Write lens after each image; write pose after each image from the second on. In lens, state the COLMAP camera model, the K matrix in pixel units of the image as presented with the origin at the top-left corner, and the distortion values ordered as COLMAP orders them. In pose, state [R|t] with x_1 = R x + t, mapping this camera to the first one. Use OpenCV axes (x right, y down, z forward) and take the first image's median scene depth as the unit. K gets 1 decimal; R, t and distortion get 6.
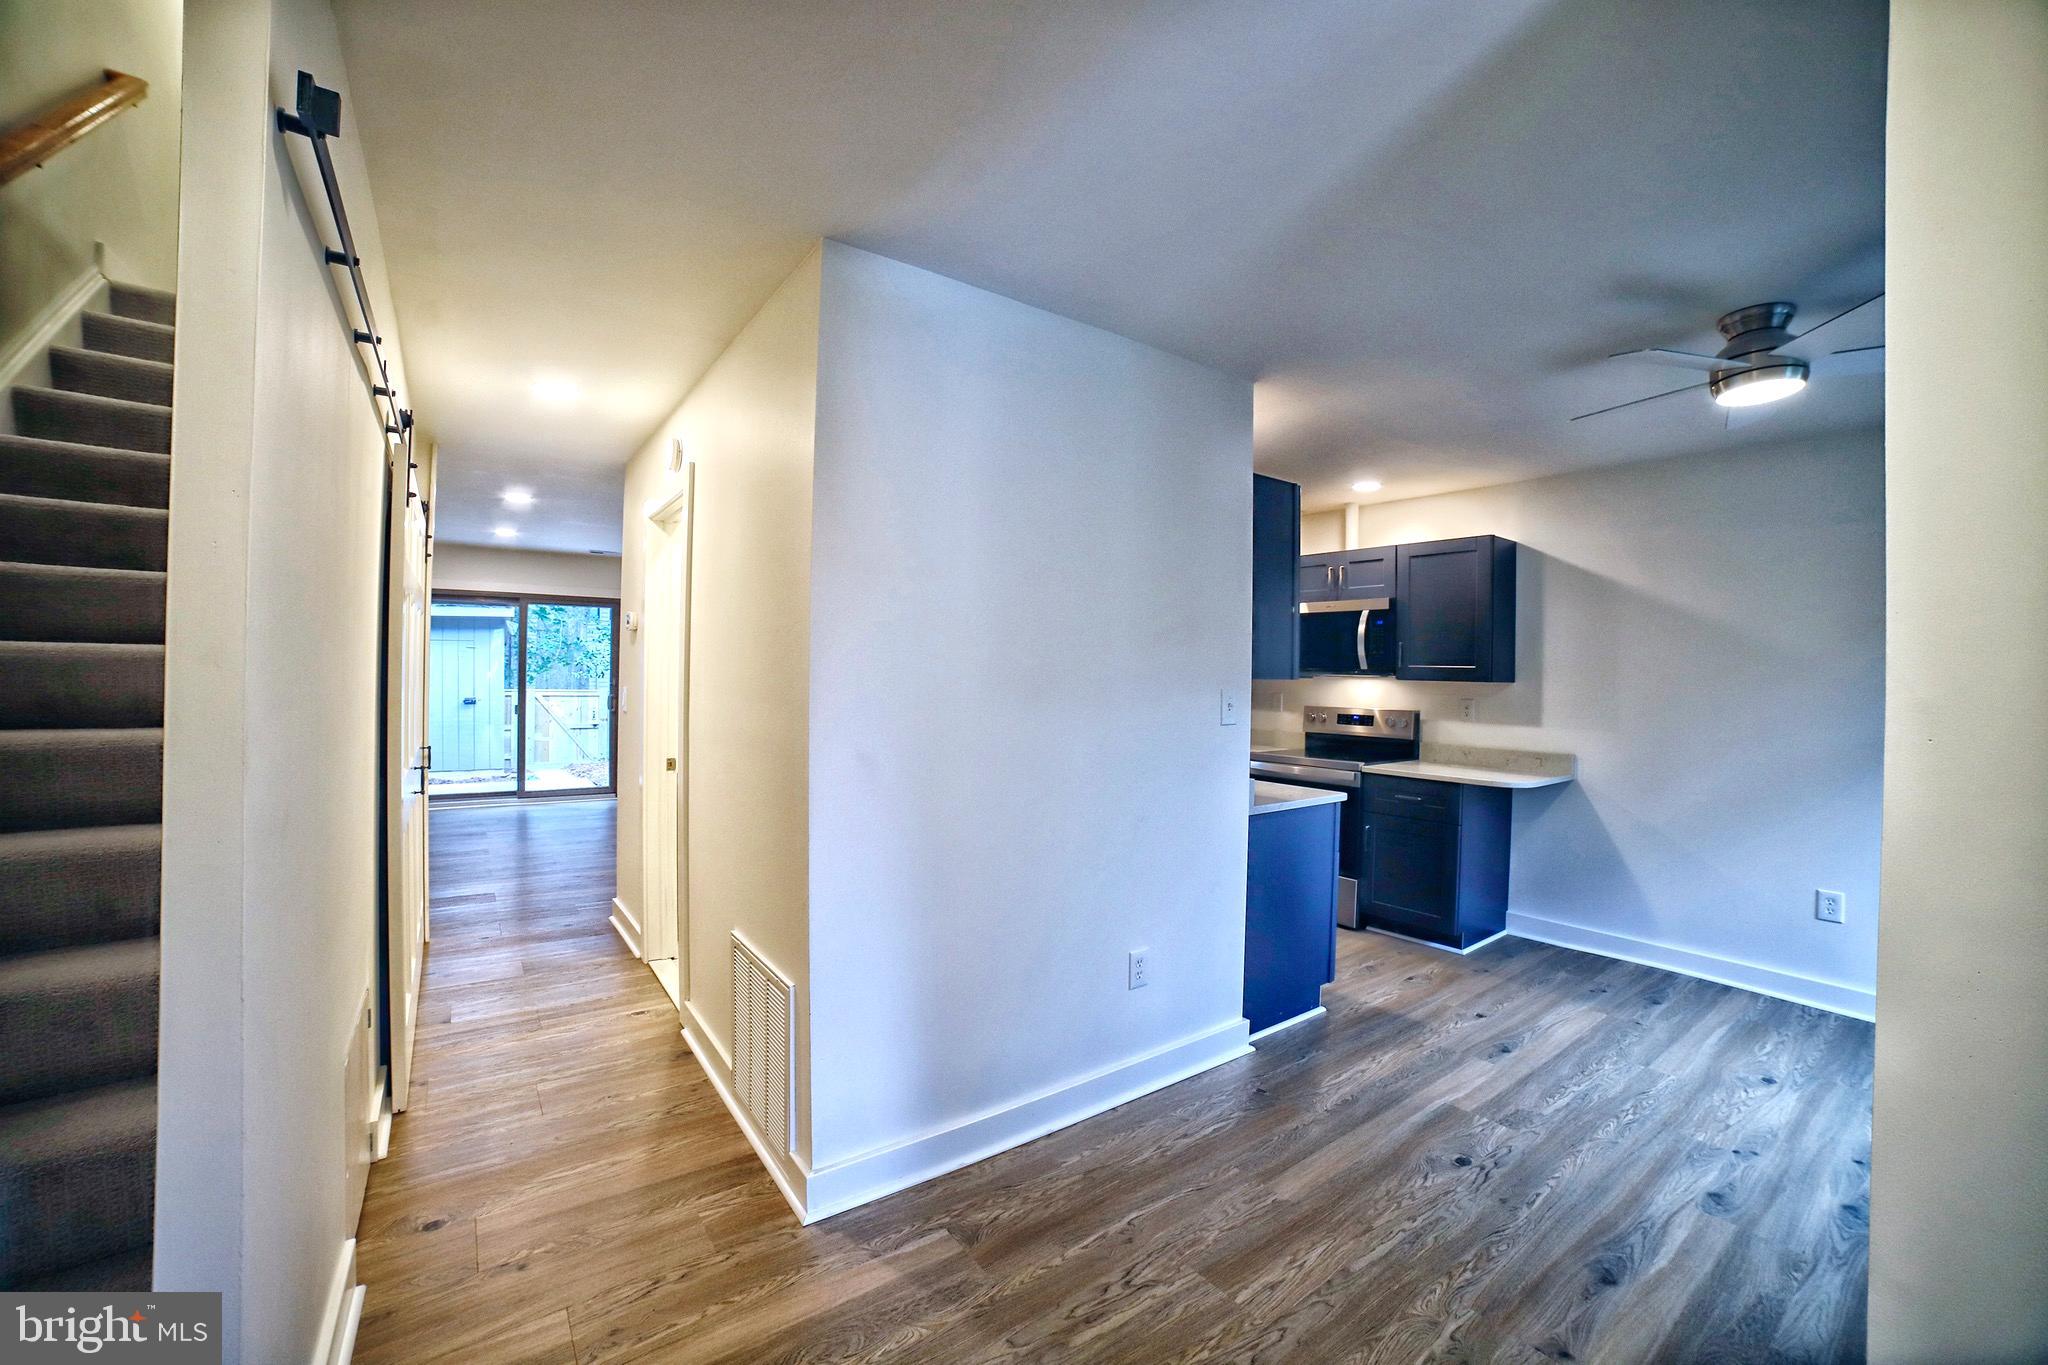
lens RADIAL K [[817.7, 0, 1023.1], [0, 817.7, 668.4], [0, 0, 1]] dist [-0.104251, 0.034279]
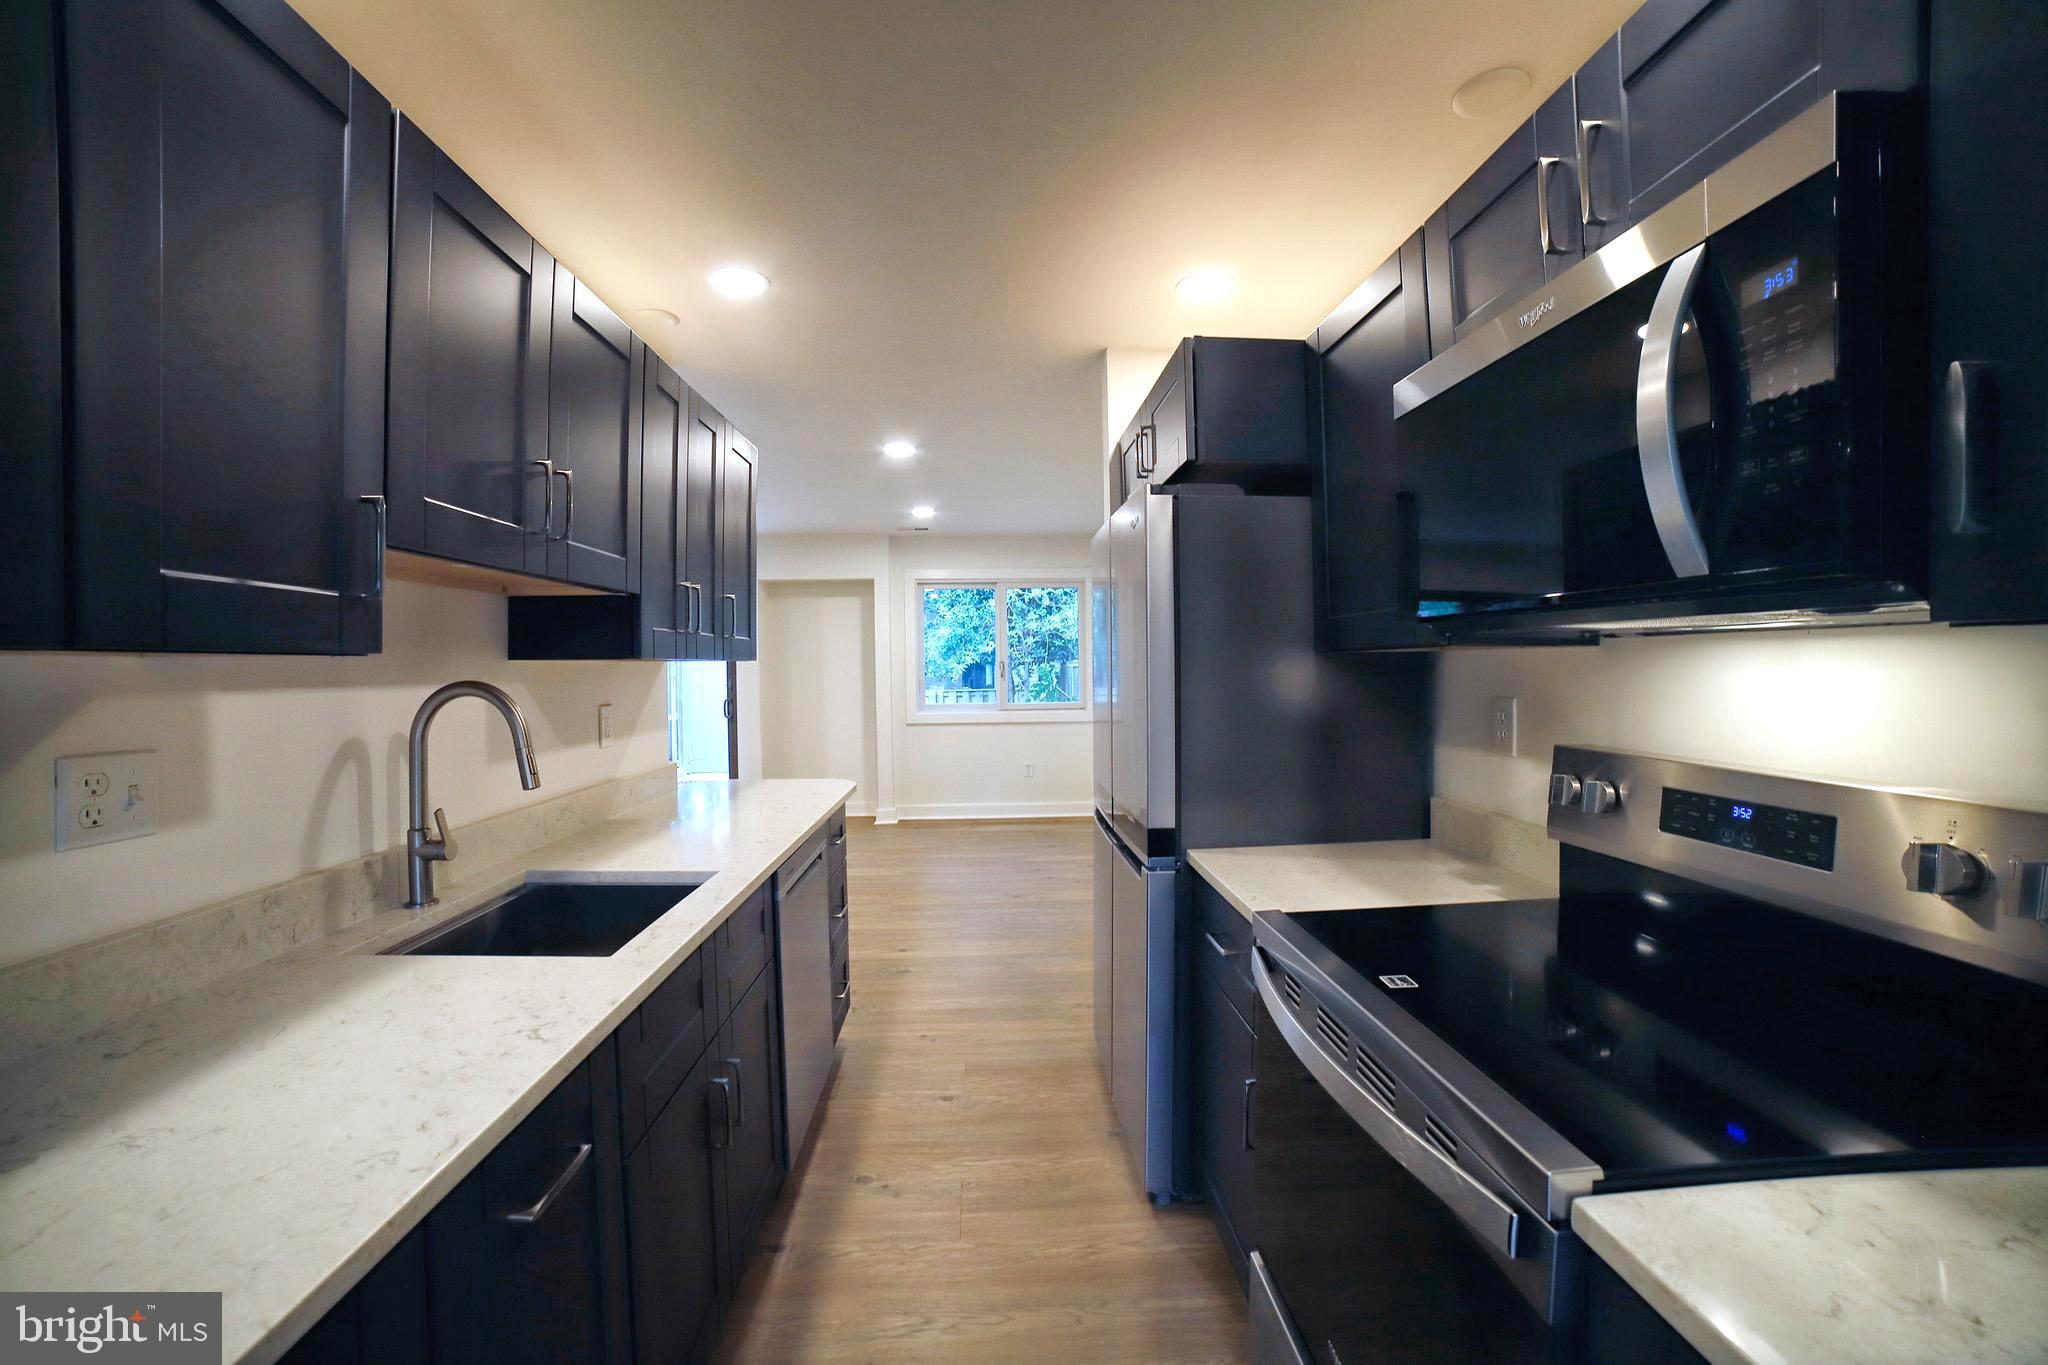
lens RADIAL K [[817.7, 0, 1023.1], [0, 817.7, 668.4], [0, 0, 1]] dist [-0.104251, 0.034279]
pose [[0.839602, -0.024670, -0.542641, 0.643456], [0.026674, 0.999635, -0.004174, 0.029337], [0.542546, -0.010970, 0.839954, 1.272286]]
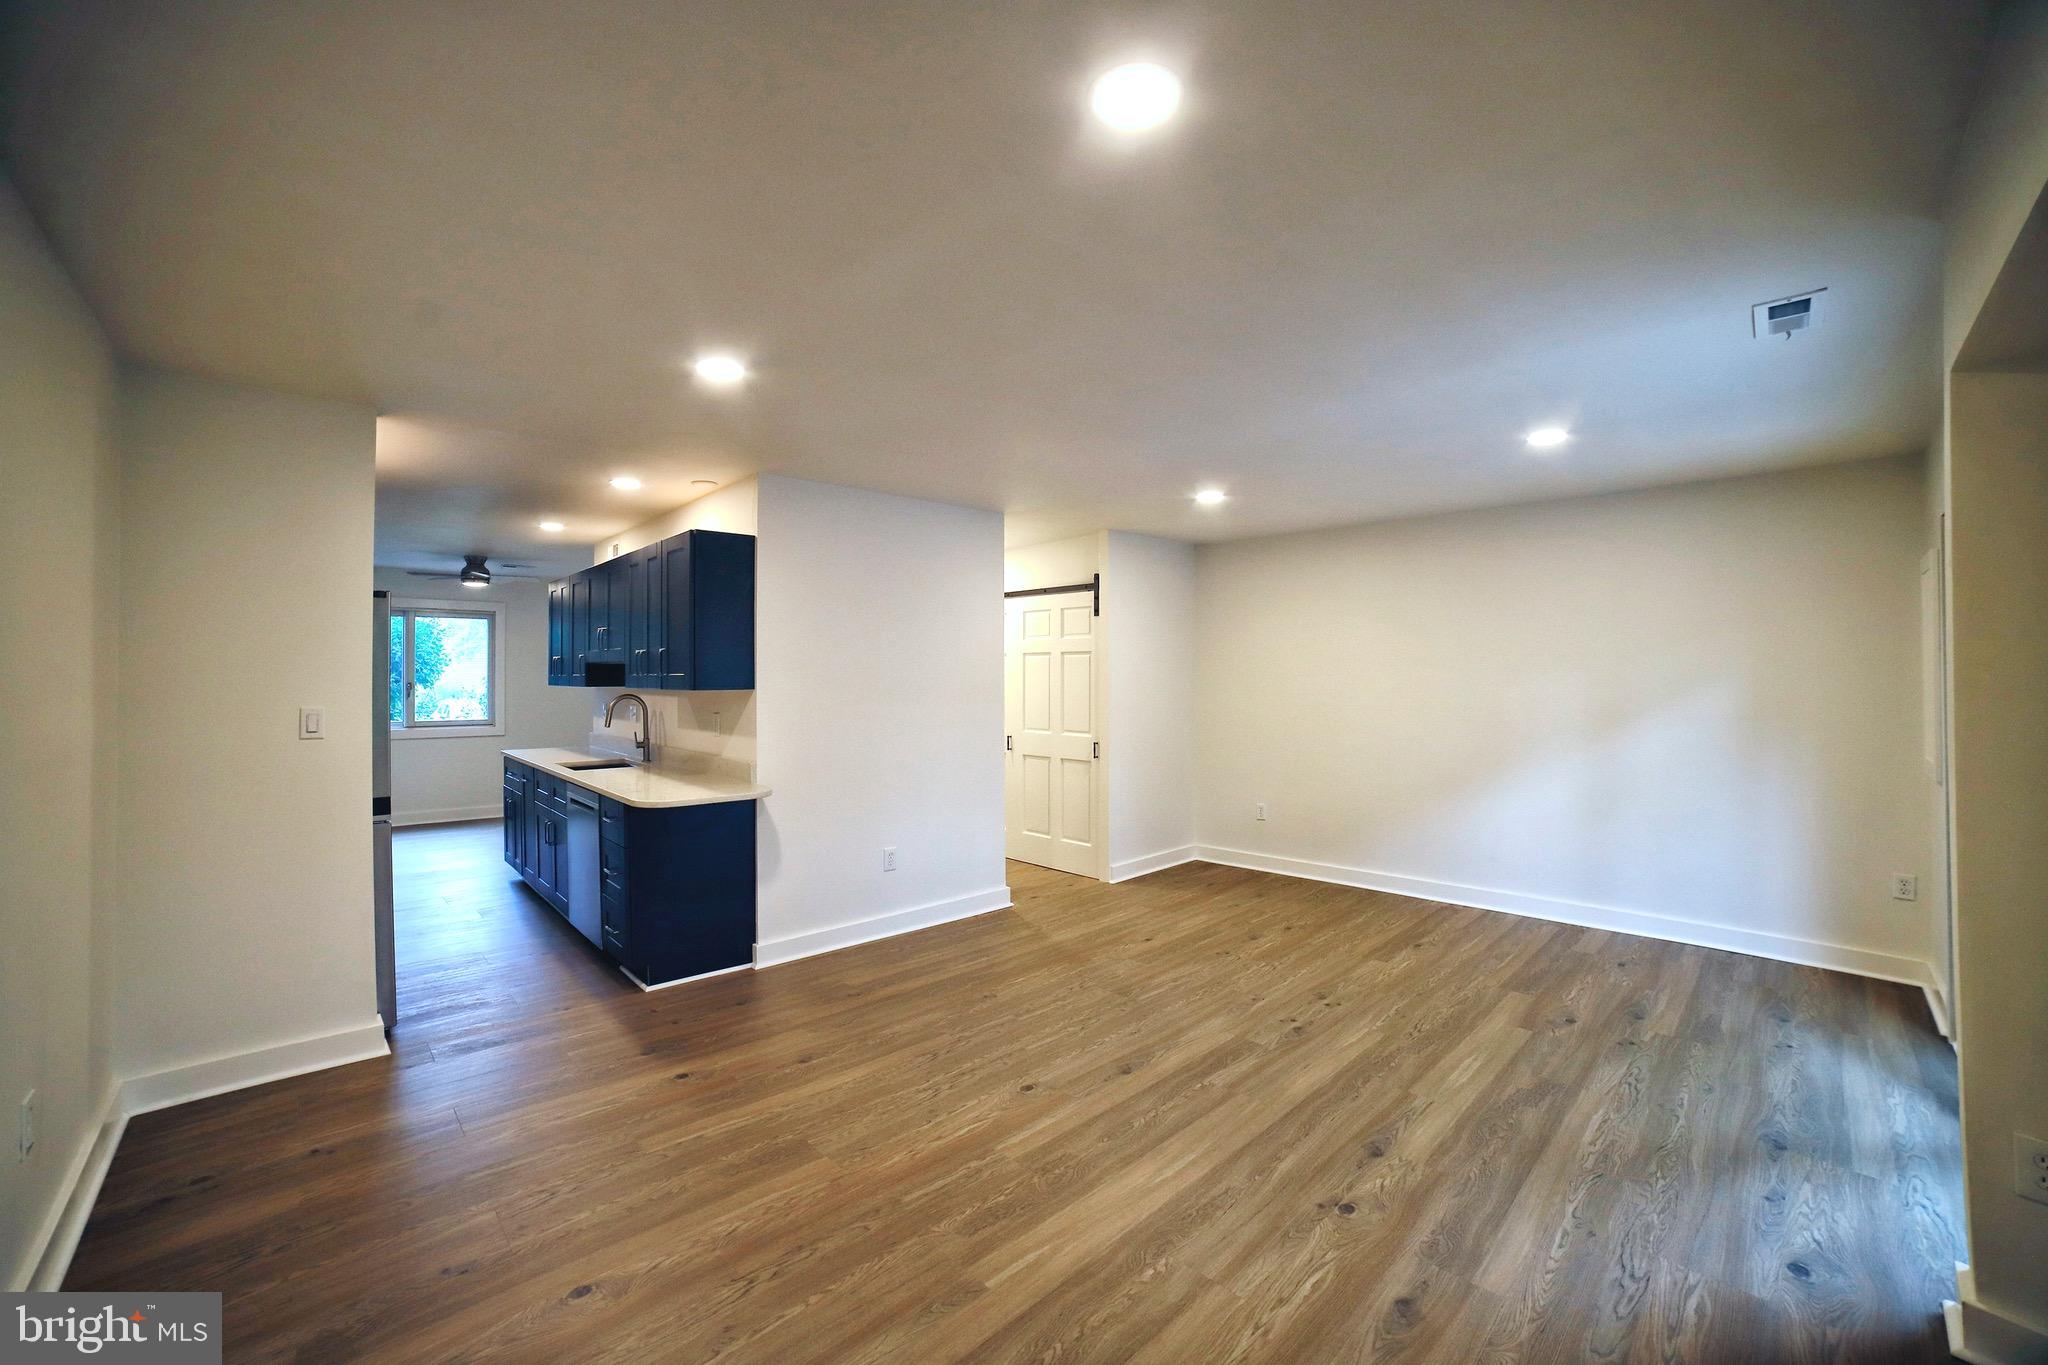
lens RADIAL K [[817.7, 0, 1023.1], [0, 817.7, 668.4], [0, 0, 1]] dist [-0.104251, 0.034279]
pose [[-0.990679, -0.017656, -0.135065, -0.577301], [-0.015837, 0.999769, -0.014525, -0.019574], [0.135290, -0.012251, -0.990730, 3.381828]]
